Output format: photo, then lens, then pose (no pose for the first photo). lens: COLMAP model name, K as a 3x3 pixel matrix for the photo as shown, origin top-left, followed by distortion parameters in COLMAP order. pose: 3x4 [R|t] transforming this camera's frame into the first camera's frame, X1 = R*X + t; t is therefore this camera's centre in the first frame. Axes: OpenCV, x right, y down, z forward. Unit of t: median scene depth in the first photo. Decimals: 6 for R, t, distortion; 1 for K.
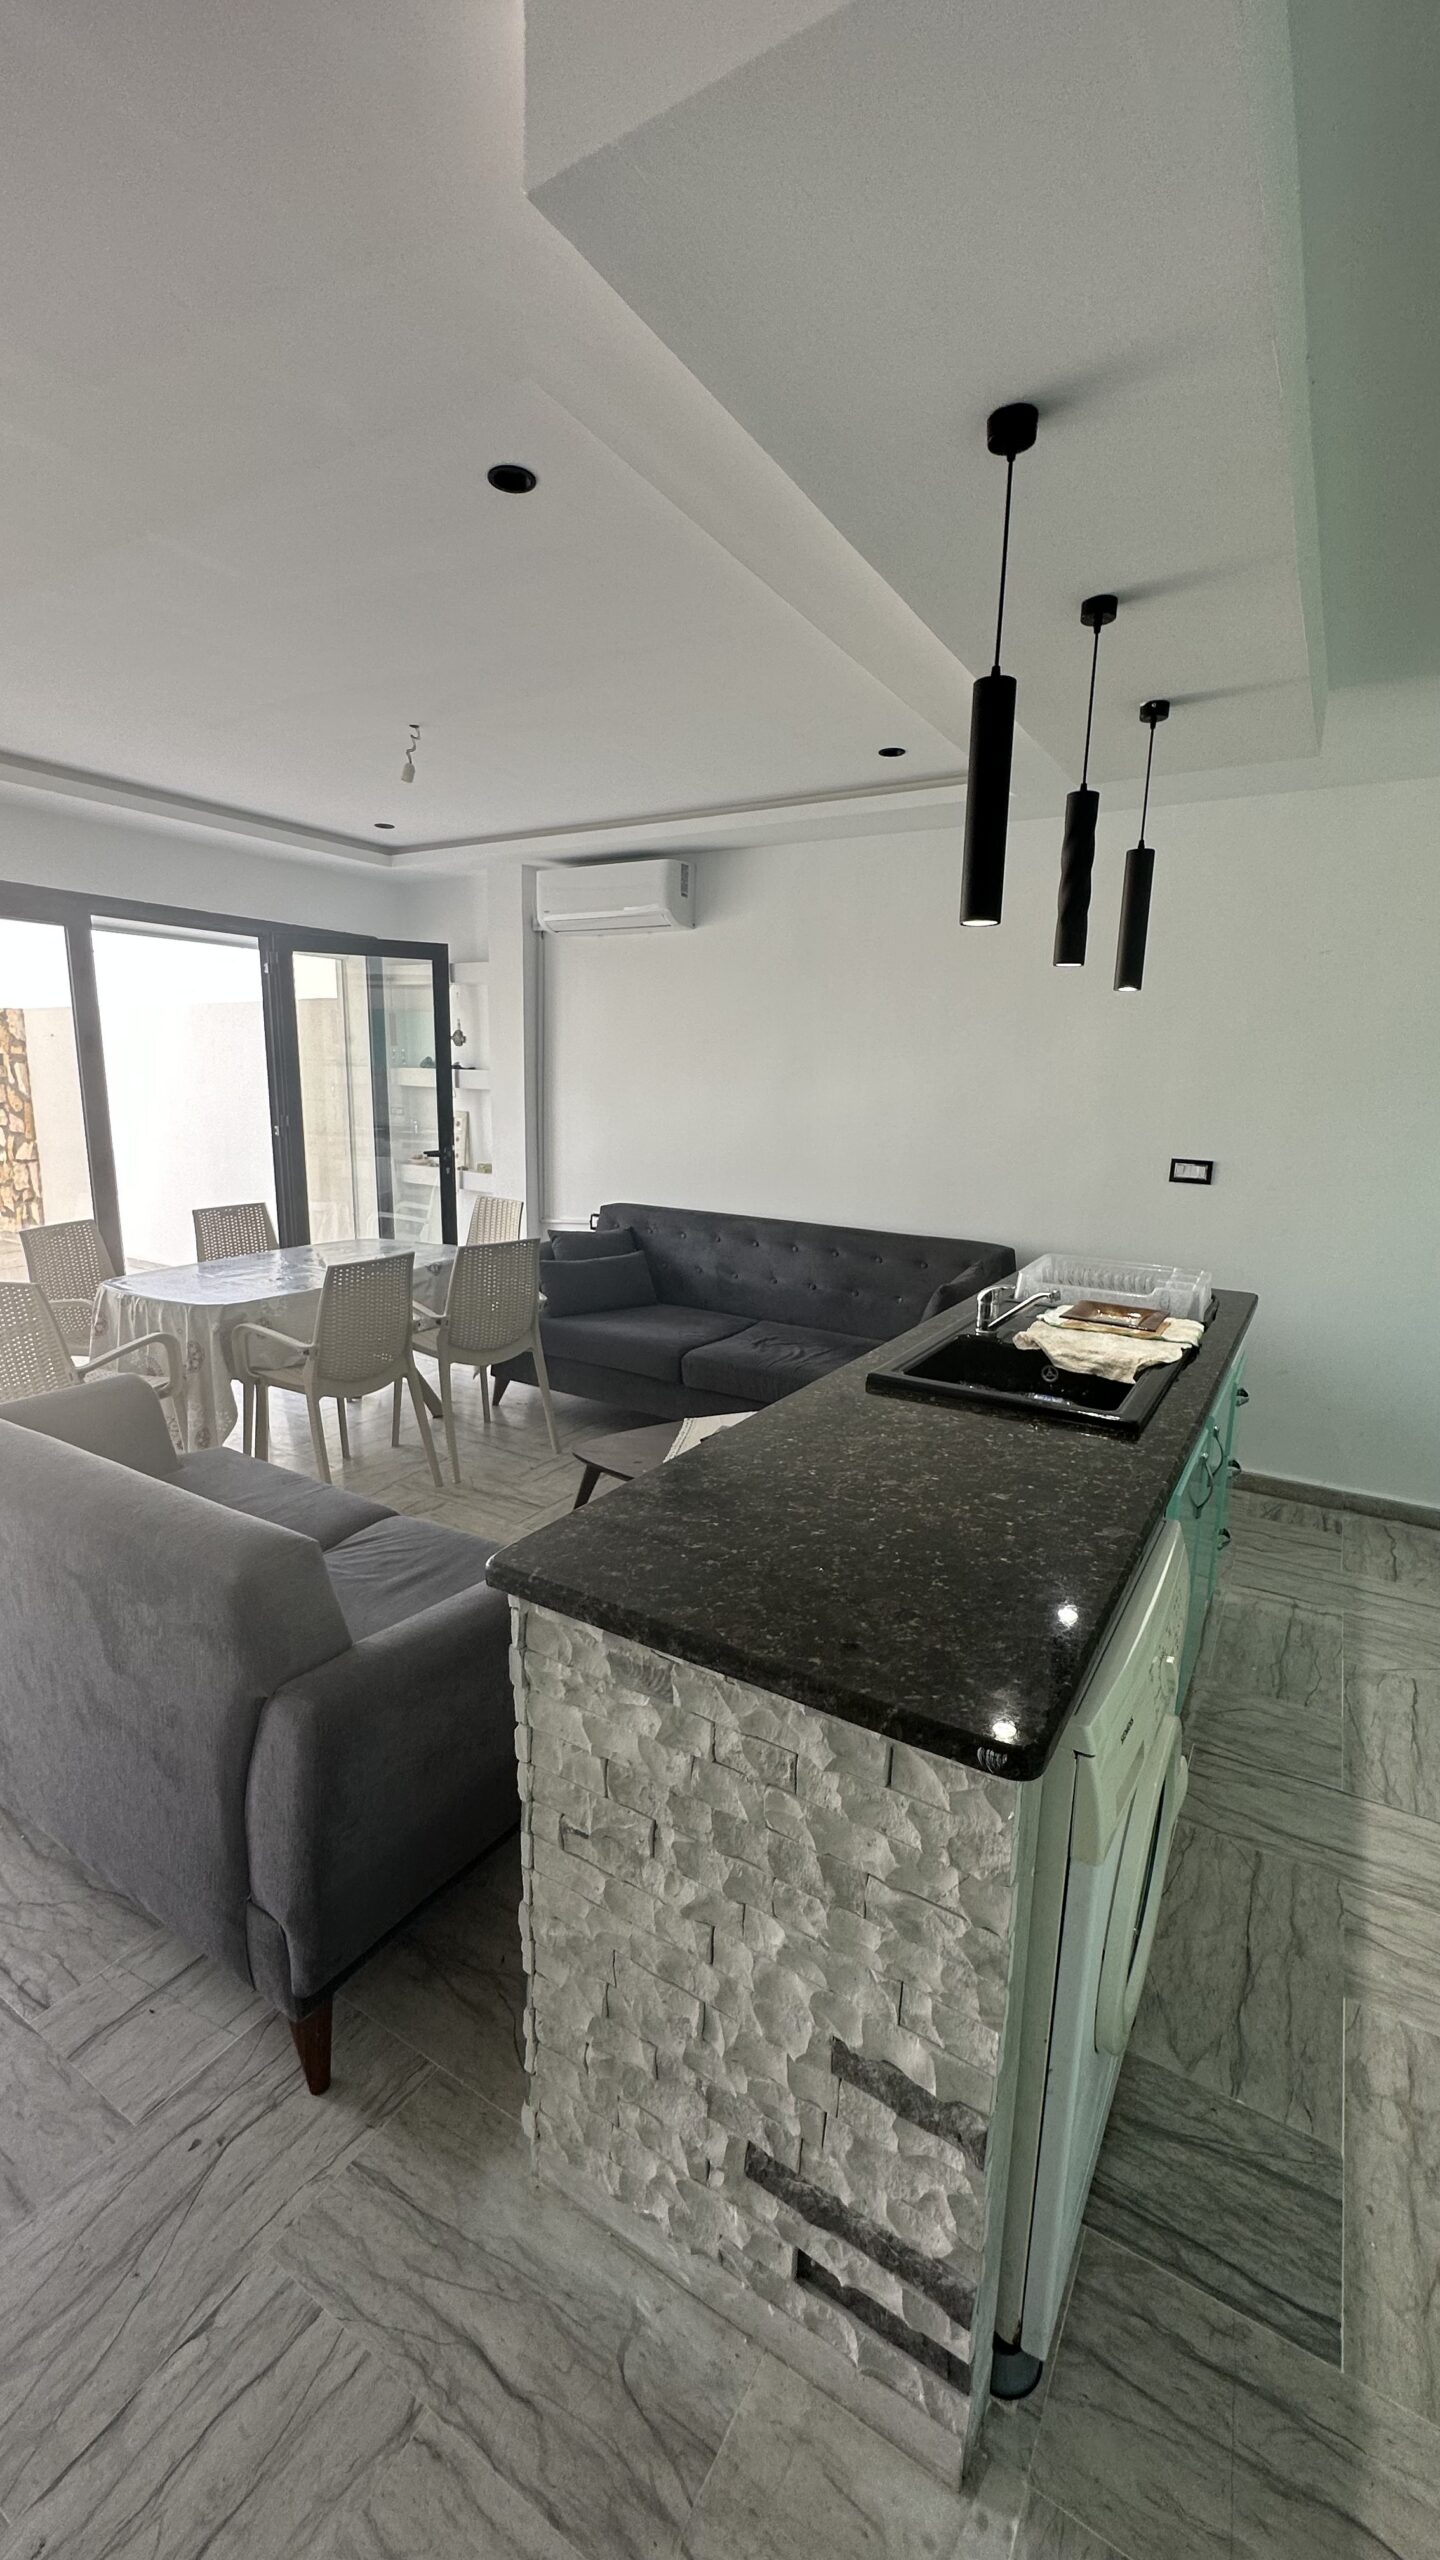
lens RADIAL K [[1022.0, 0, 720.0], [0, 1022.0, 1280.0], [0, 0, 1]] dist [-0.004120, 0.001041]
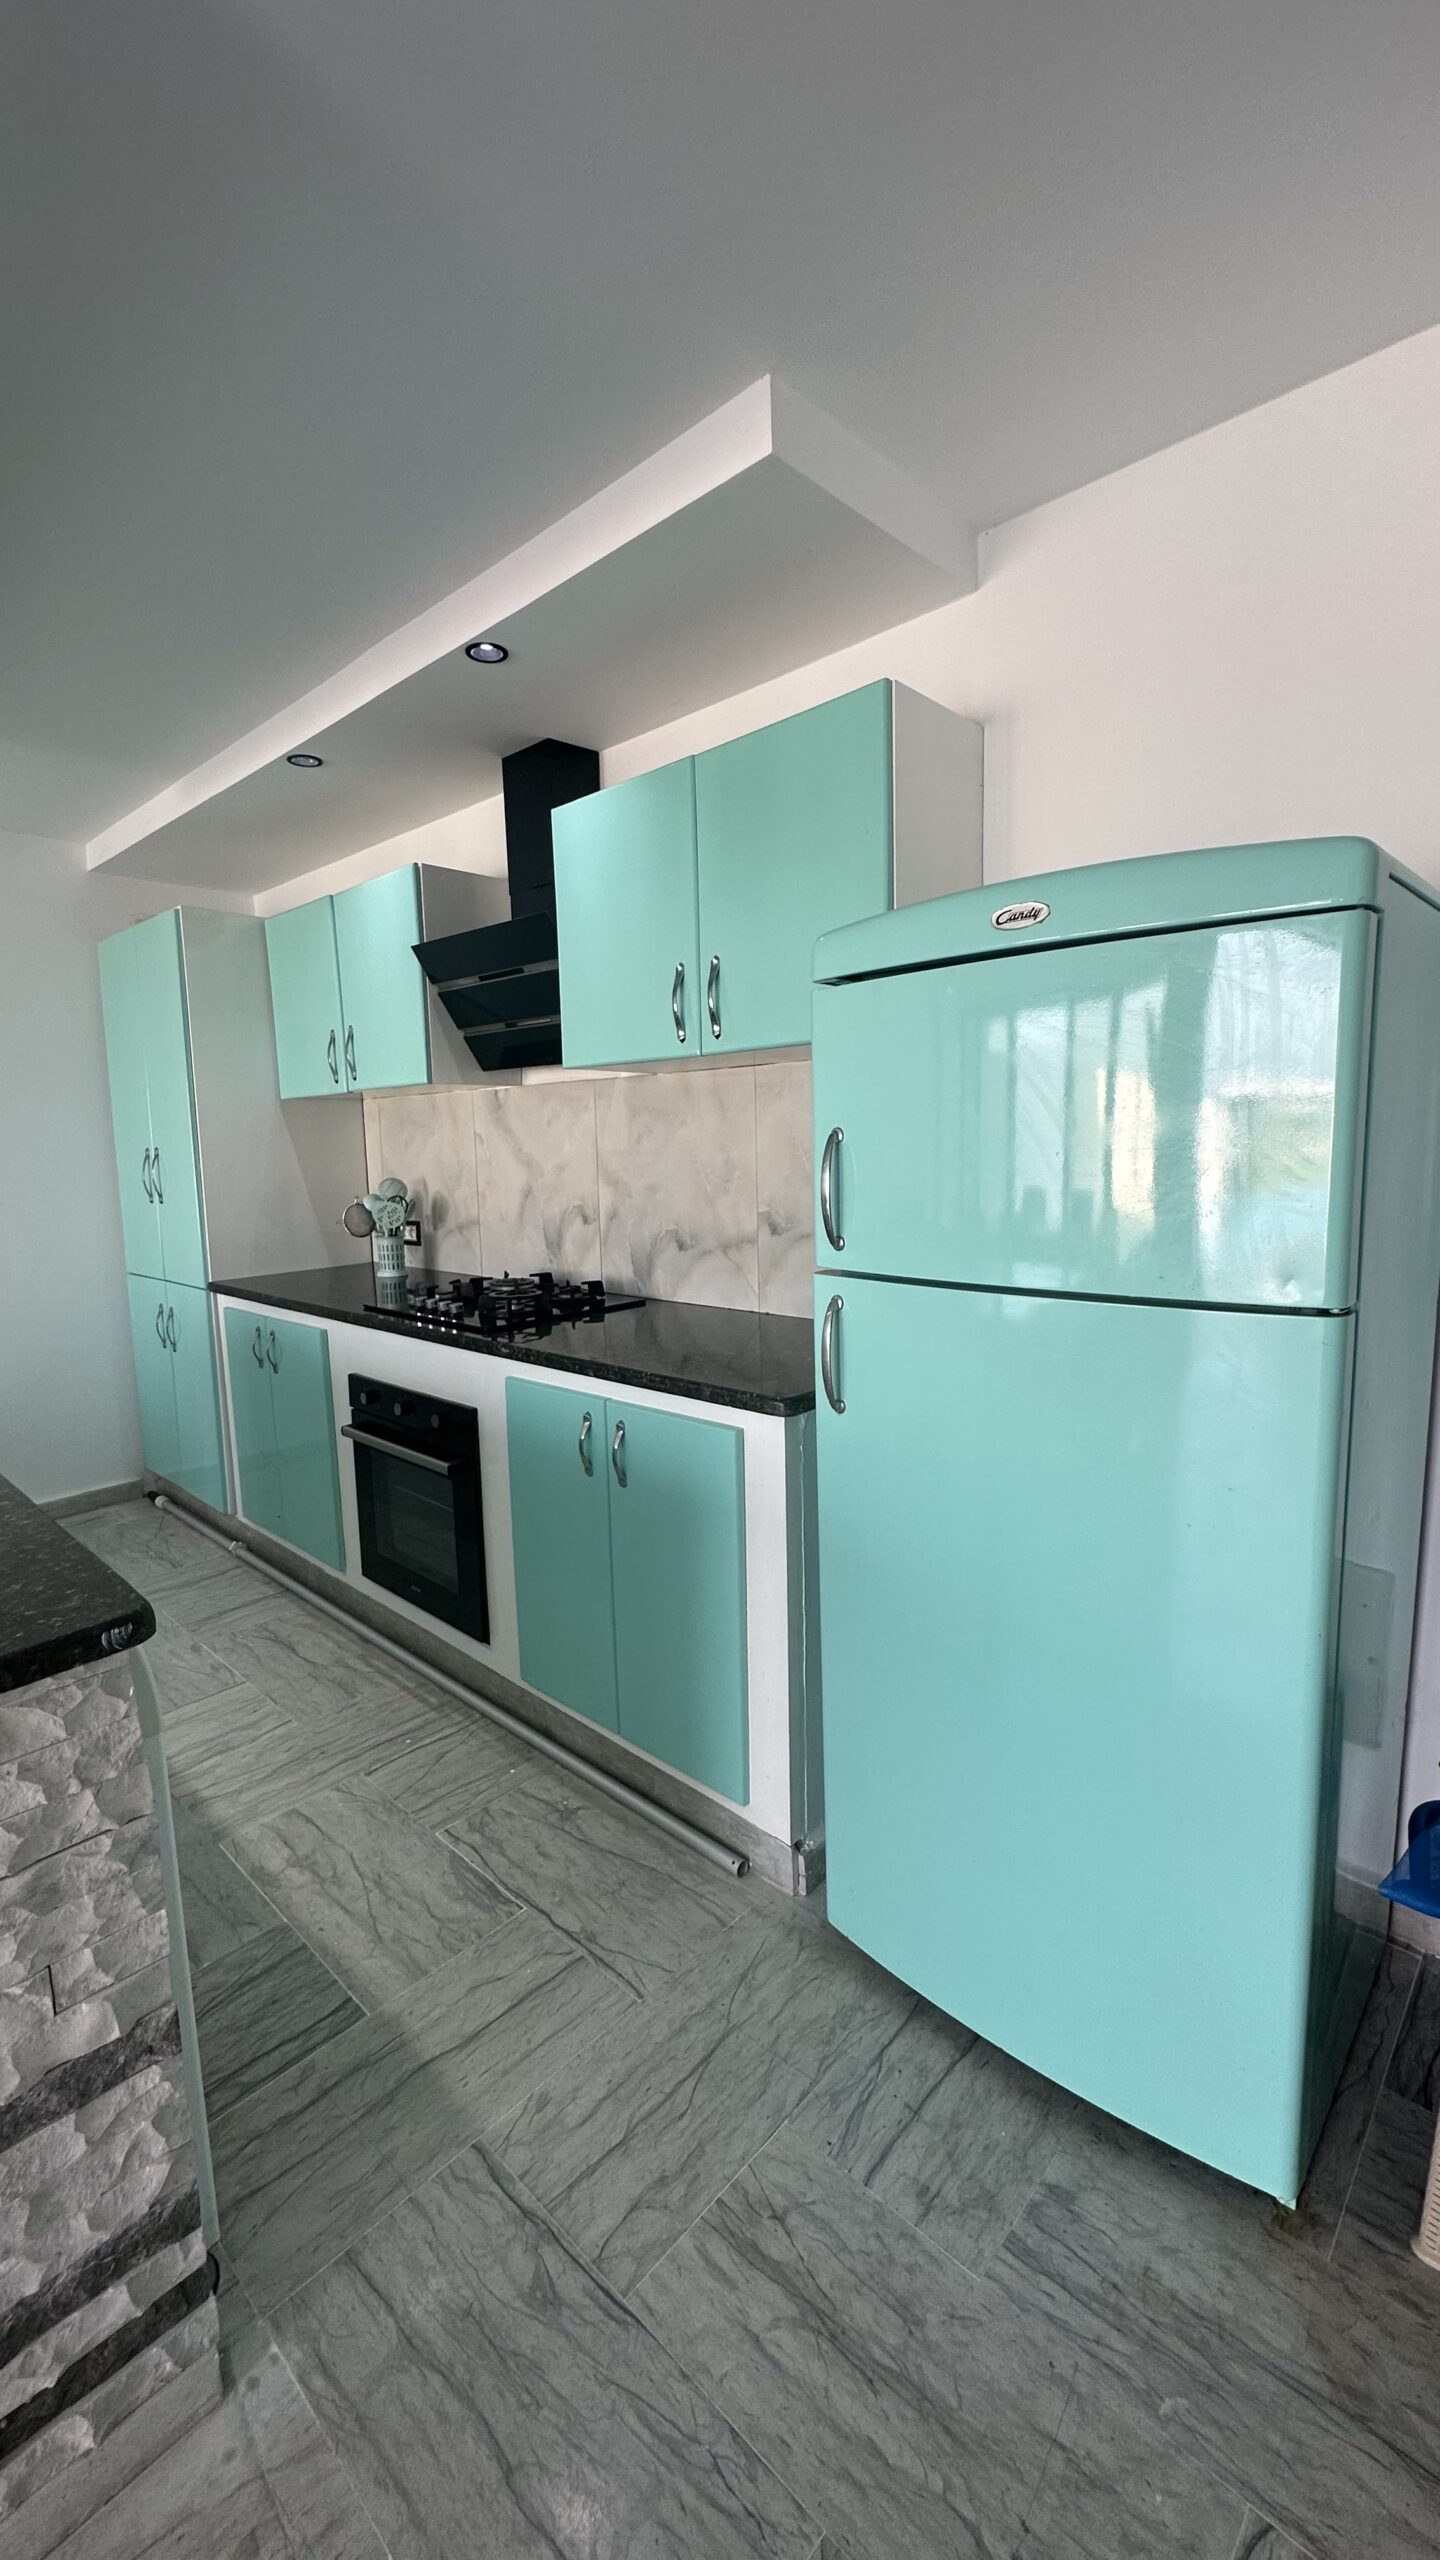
lens RADIAL K [[1022.0, 0, 720.0], [0, 1022.0, 1280.0], [0, 0, 1]] dist [-0.004120, 0.001041]
pose [[0.206747, -0.165152, 0.964355, -0.431575], [0.225979, 0.967060, 0.117168, 0.103700], [-0.951940, 0.193700, 0.237258, 0.072394]]
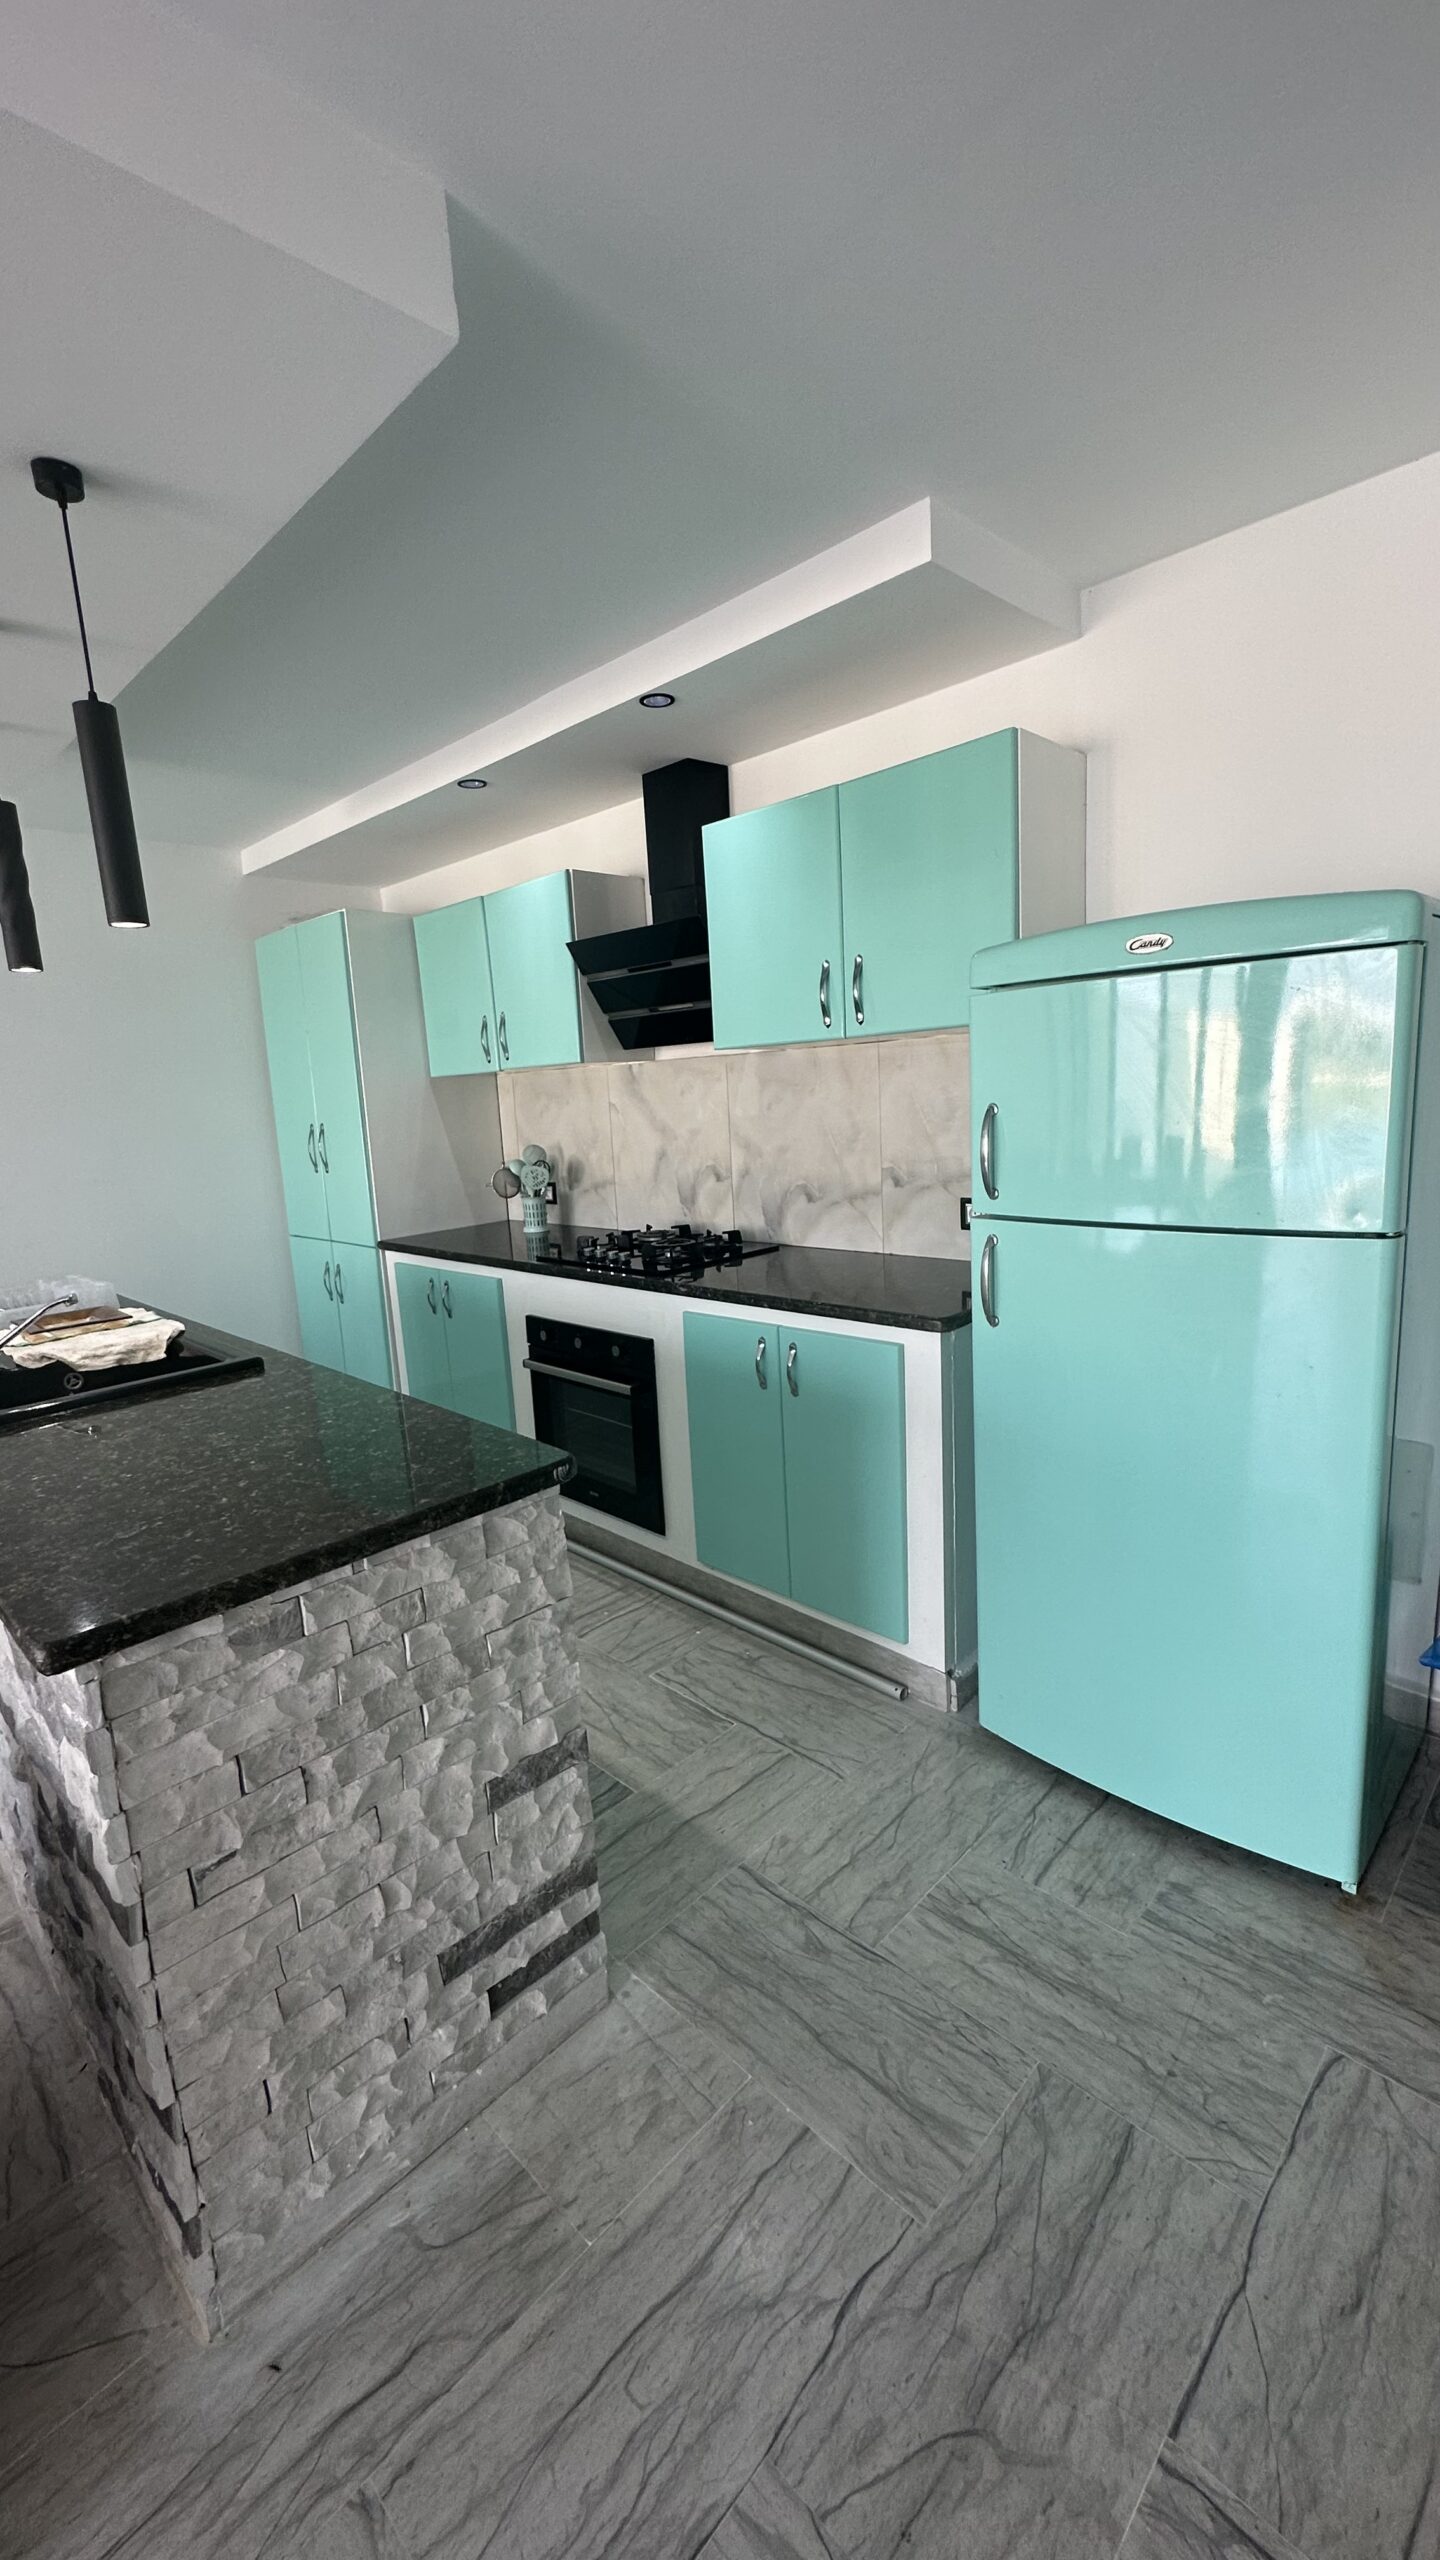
lens RADIAL K [[1022.0, 0, 720.0], [0, 1022.0, 1280.0], [0, 0, 1]] dist [-0.004120, 0.001041]
pose [[0.229404, -0.216878, 0.948861, -0.855086], [0.254272, 0.954360, 0.156660, 0.004194], [-0.939531, 0.205331, 0.274080, 0.220035]]
